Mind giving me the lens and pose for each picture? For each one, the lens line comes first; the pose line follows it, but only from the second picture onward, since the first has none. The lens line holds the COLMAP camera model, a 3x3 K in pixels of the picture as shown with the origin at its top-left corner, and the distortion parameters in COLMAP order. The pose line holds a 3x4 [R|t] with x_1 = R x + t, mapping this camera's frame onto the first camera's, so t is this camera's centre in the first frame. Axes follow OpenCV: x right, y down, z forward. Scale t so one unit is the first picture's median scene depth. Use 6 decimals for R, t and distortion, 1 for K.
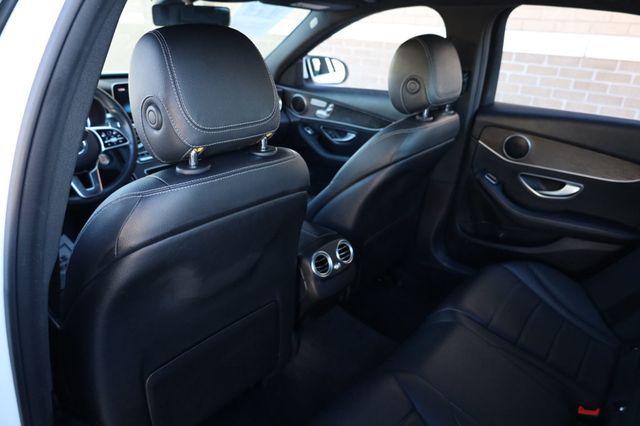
lens RADIAL K [[439.6, 0, 320.0], [0, 439.6, 213.0], [0, 0, 1]] dist [-0.007799, -0.001315]
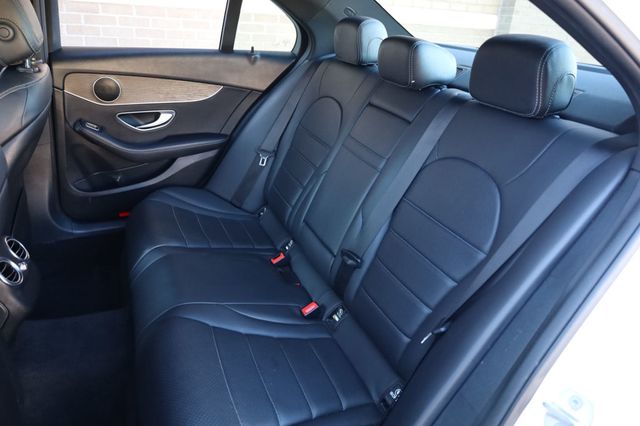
lens RADIAL K [[439.6, 0, 320.0], [0, 439.6, 213.0], [0, 0, 1]] dist [-0.007799, -0.001315]
pose [[0.434150, -0.394394, 0.809918, -0.315587], [0.309869, 0.909587, 0.276826, -0.020473], [-0.845869, 0.130785, 0.517107, 0.108735]]
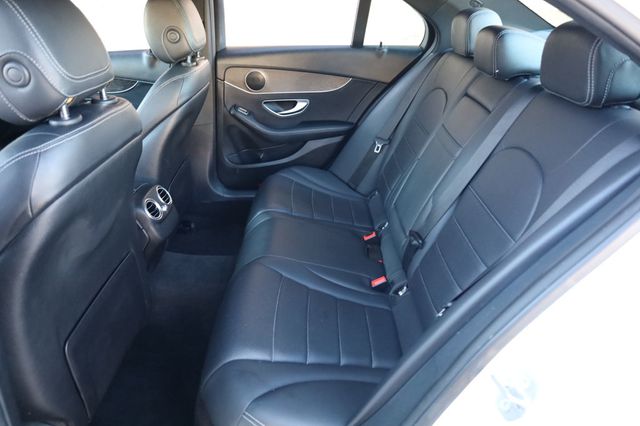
lens RADIAL K [[439.6, 0, 320.0], [0, 439.6, 213.0], [0, 0, 1]] dist [-0.007799, -0.001315]
pose [[0.755893, -0.326928, 0.567225, -0.276079], [0.286584, 0.944208, 0.162300, 0.061357], [-0.588638, 0.039876, 0.807412, -0.105233]]
